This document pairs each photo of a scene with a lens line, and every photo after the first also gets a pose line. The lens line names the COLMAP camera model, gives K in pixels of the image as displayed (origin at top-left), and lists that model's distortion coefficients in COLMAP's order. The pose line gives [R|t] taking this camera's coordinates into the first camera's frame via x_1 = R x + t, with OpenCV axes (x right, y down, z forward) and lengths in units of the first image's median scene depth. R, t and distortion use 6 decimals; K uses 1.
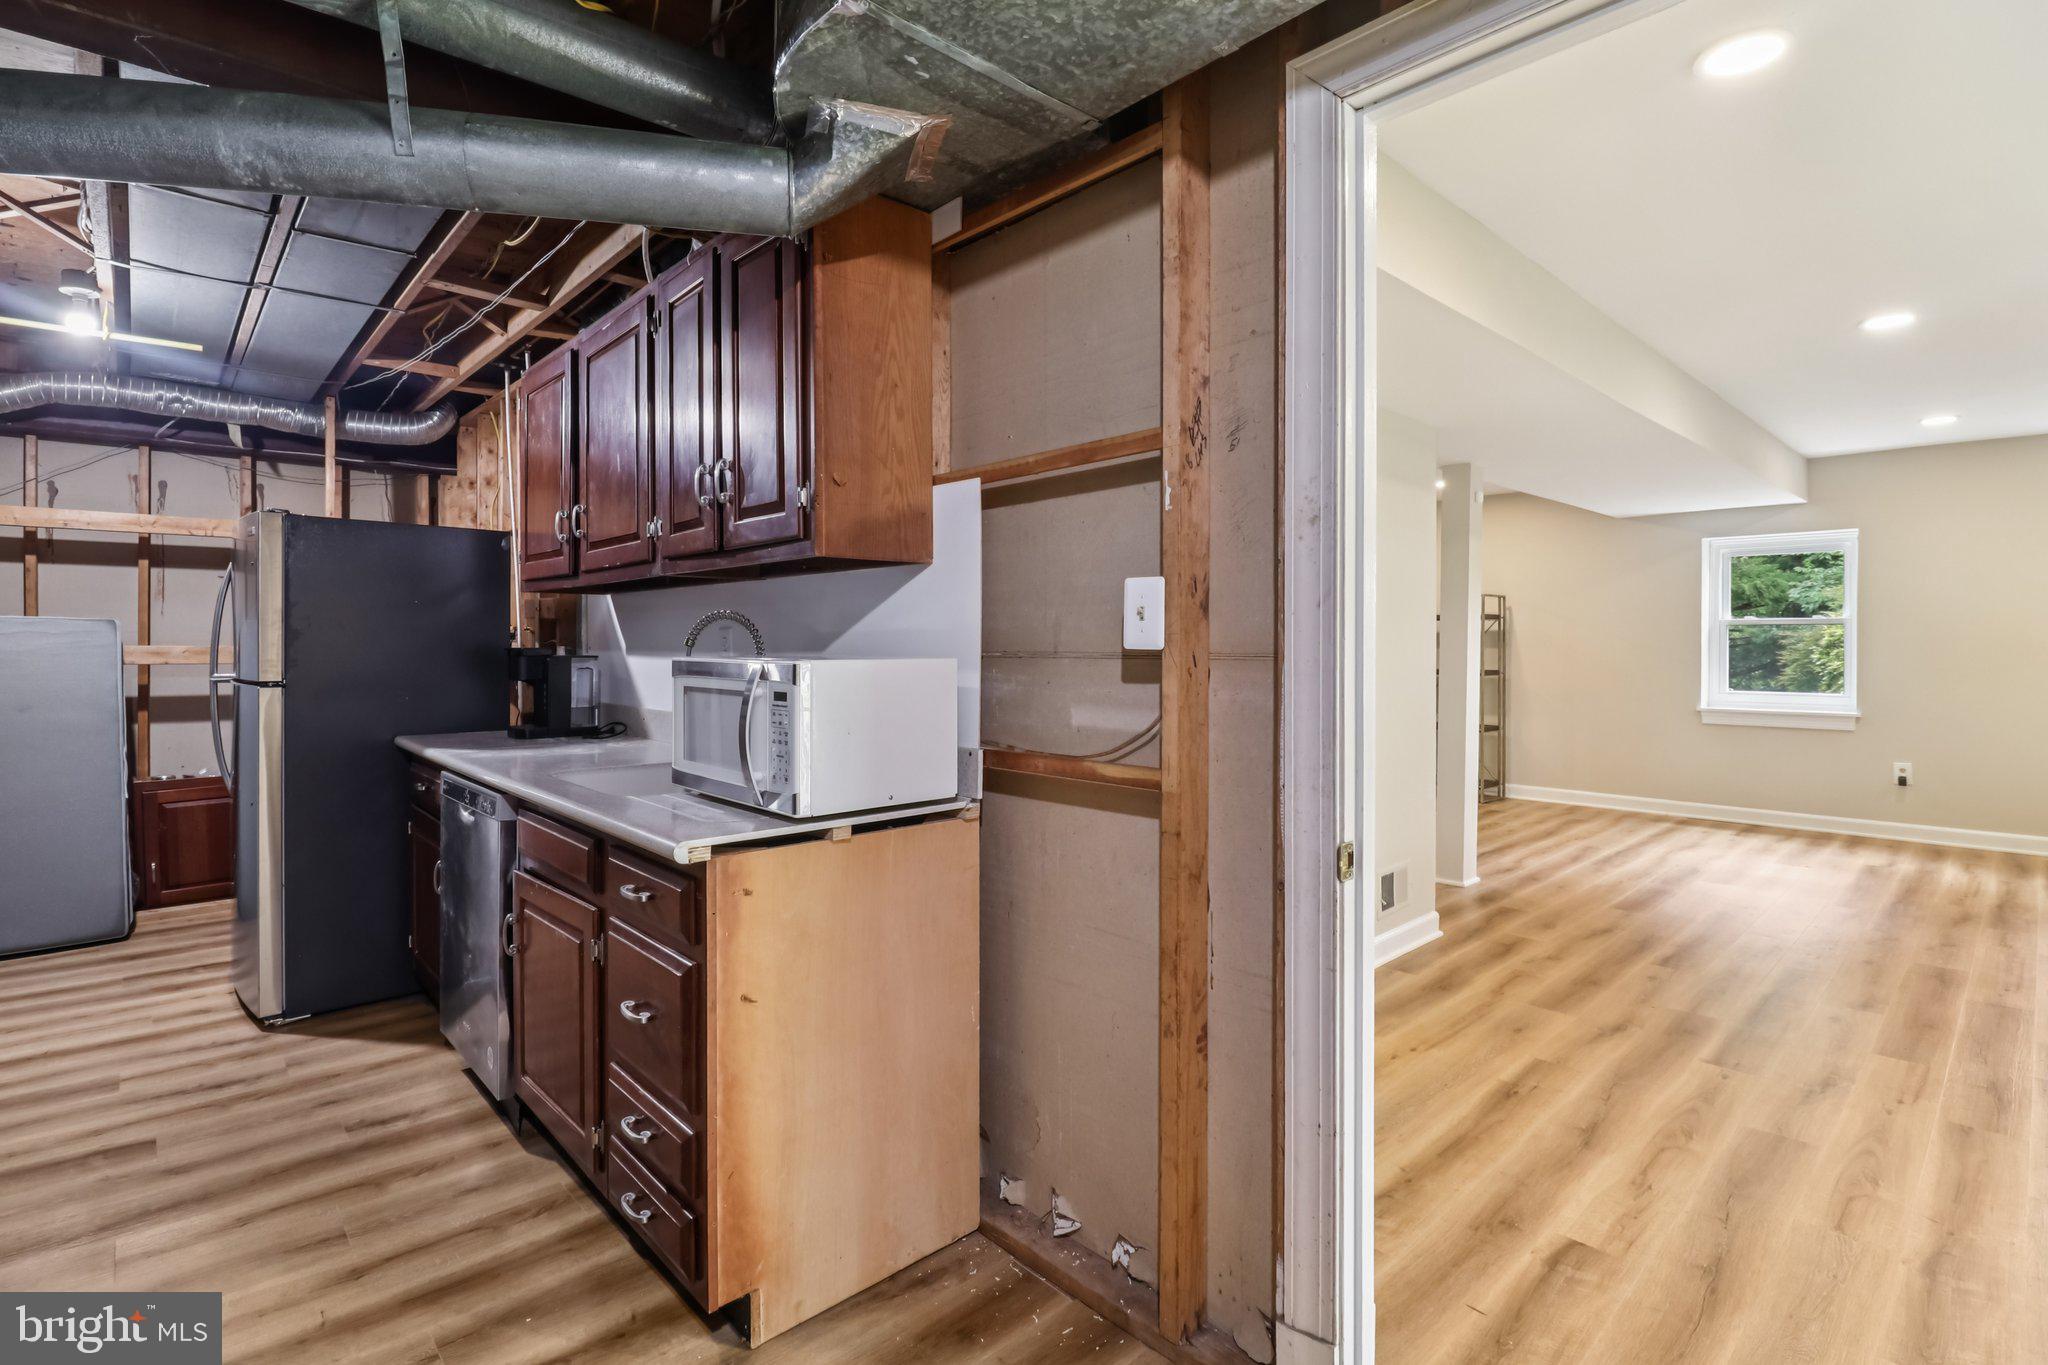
lens RADIAL K [[964.7, 0, 1024.0], [0, 964.7, 682.5], [0, 0, 1]] dist [0.001048, -0.009418]
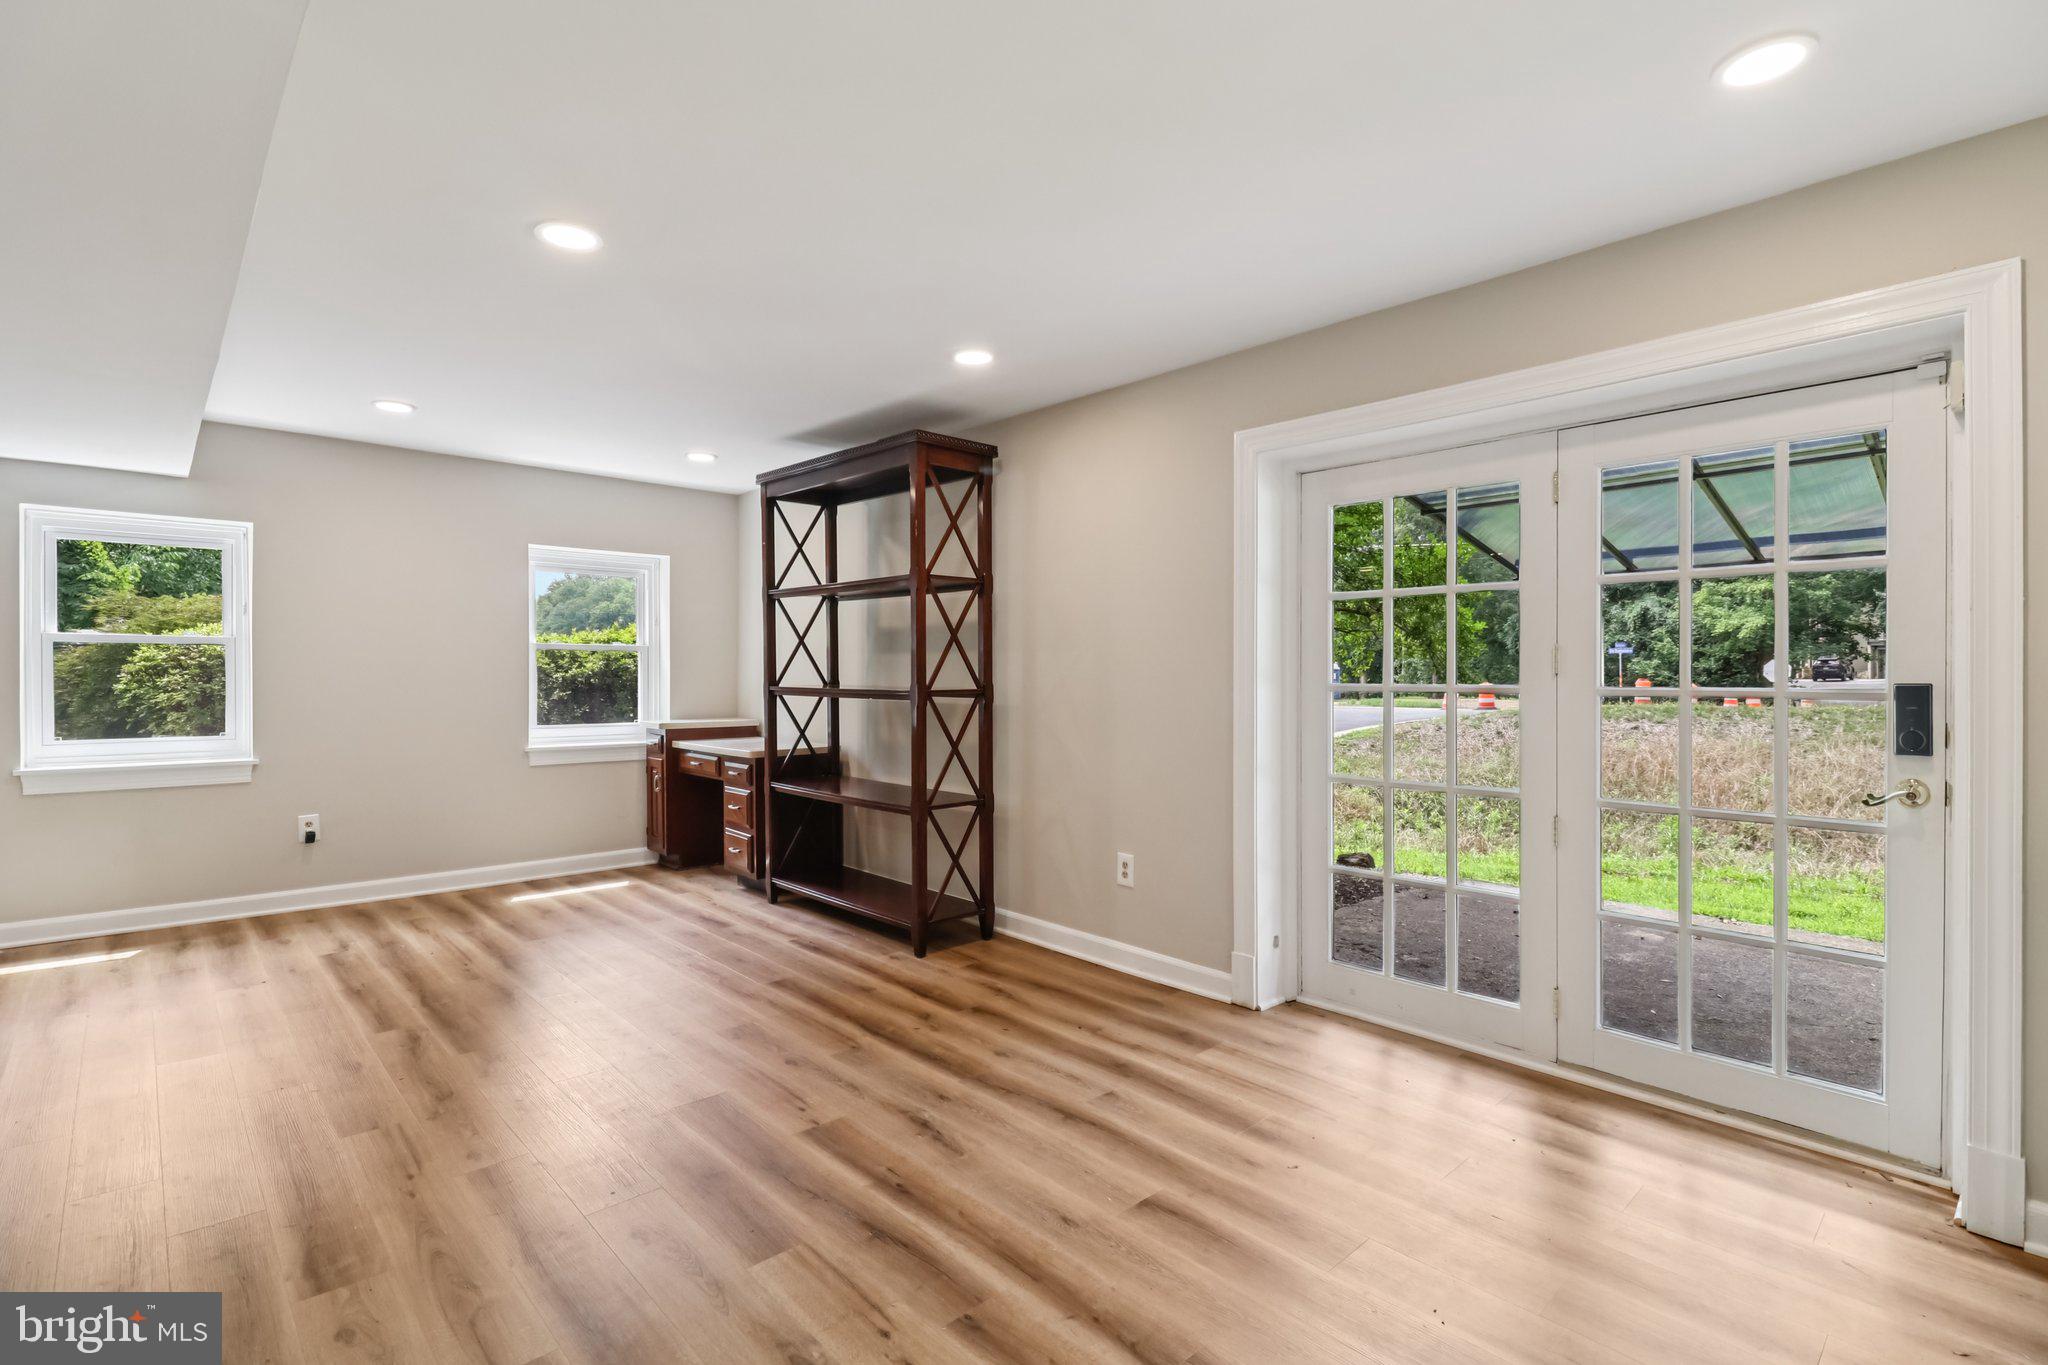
lens RADIAL K [[964.7, 0, 1024.0], [0, 964.7, 682.5], [0, 0, 1]] dist [0.001048, -0.009418]
pose [[0.011621, -0.006516, 0.999911, 0.099563], [0.033004, 0.999436, 0.006129, -0.016798], [-0.999388, 0.032930, 0.011829, 0.398067]]
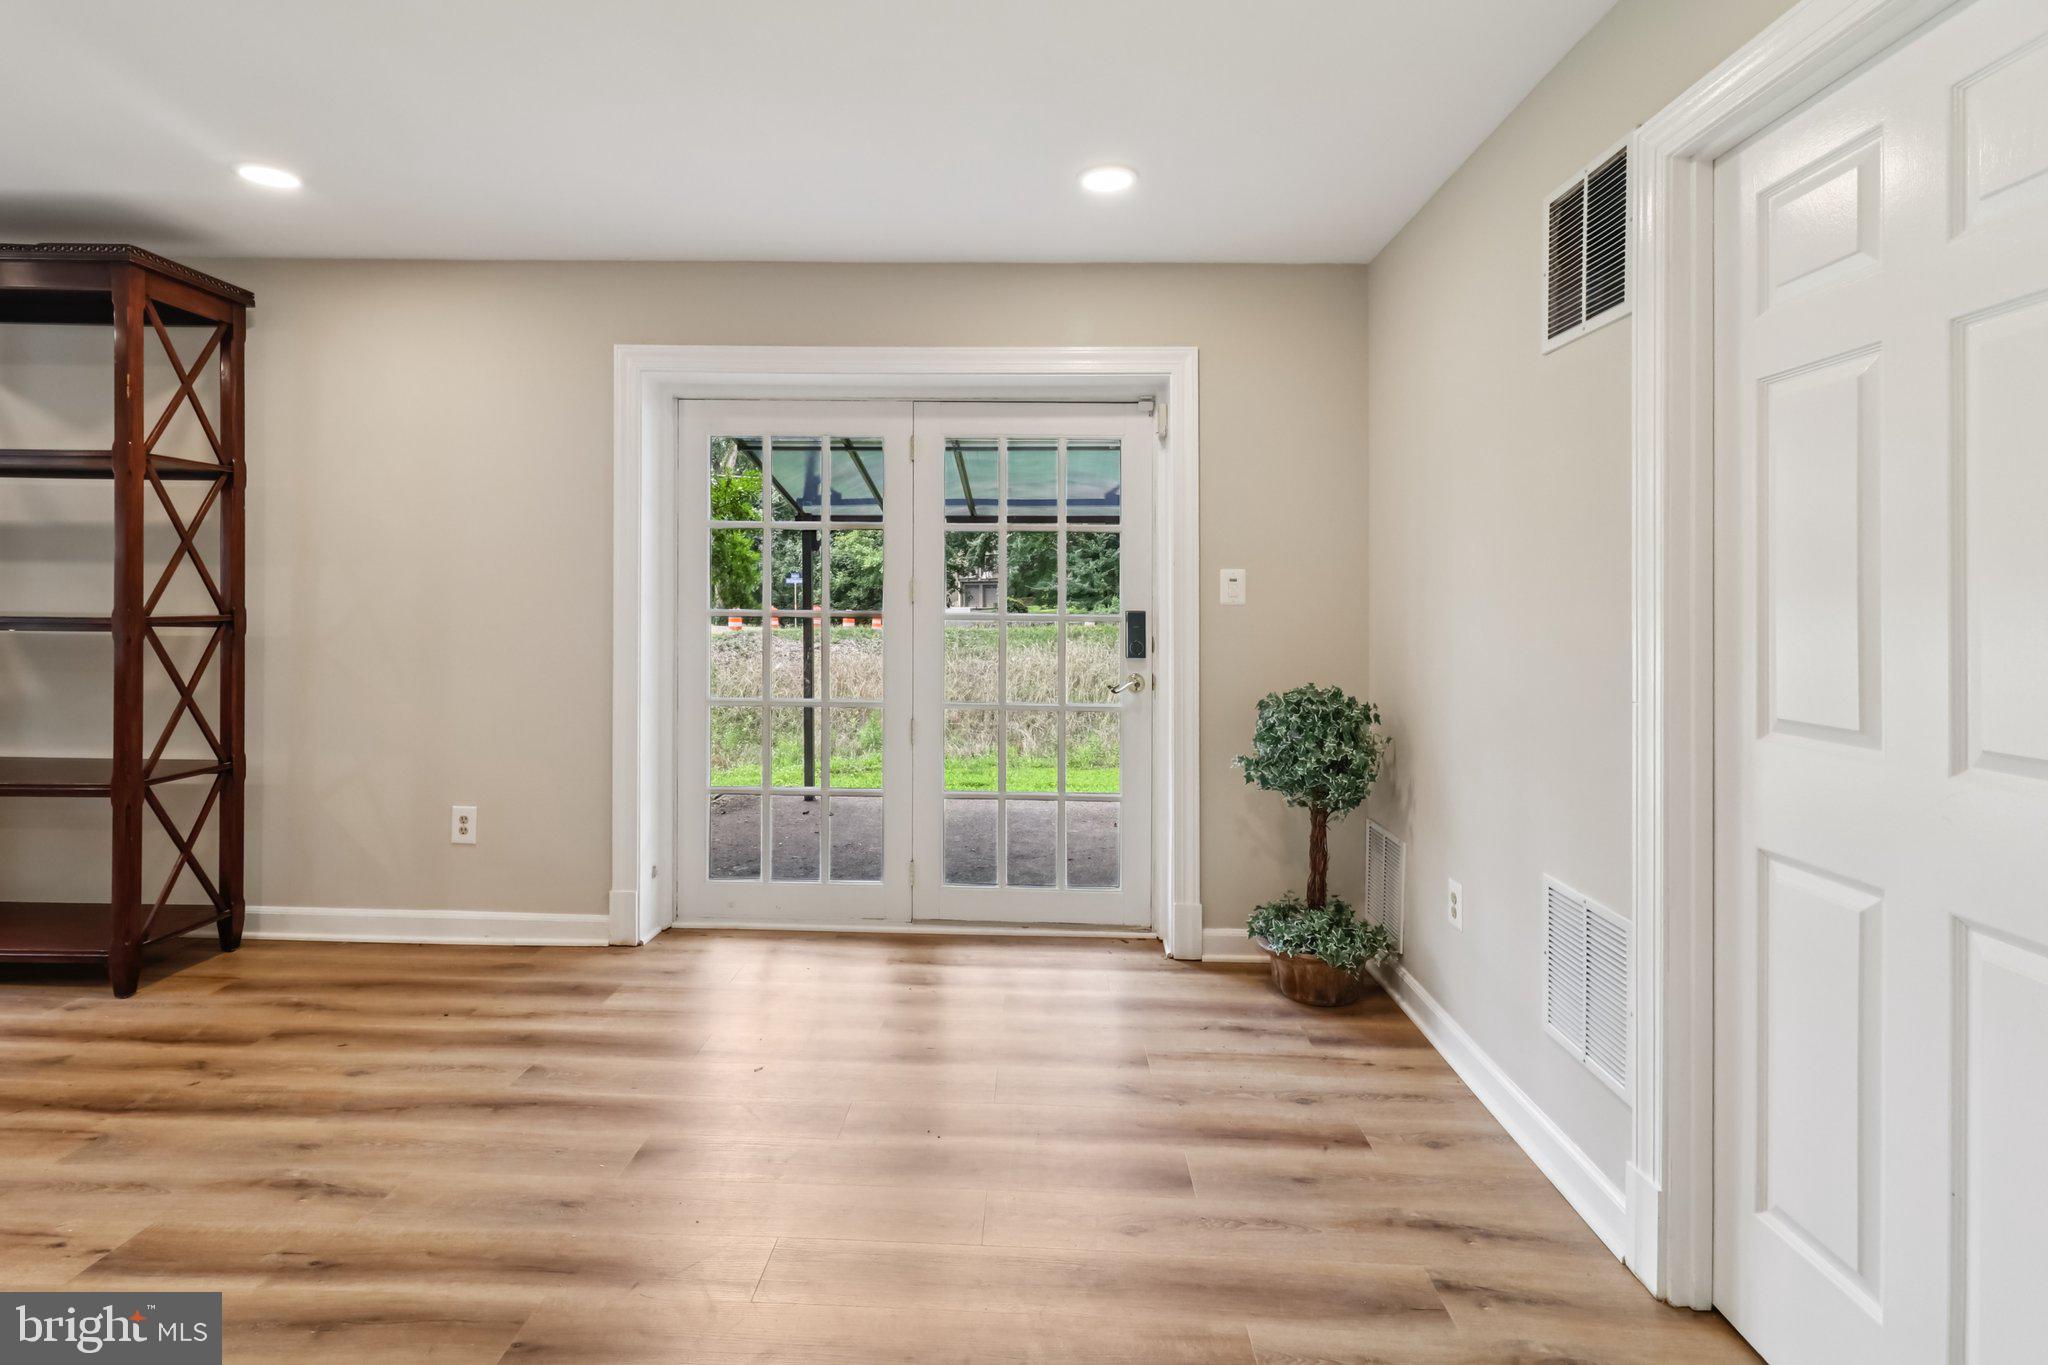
lens RADIAL K [[990.5, 0, 1020.9], [0, 990.5, 613.0], [0, 0, 1]] dist [0.001906, 0.000234]
pose [[-0.719321, -0.012077, 0.694573, 0.139794], [0.013769, 0.999405, 0.031637, -0.025046], [-0.694541, 0.032320, -0.718727, 0.653139]]
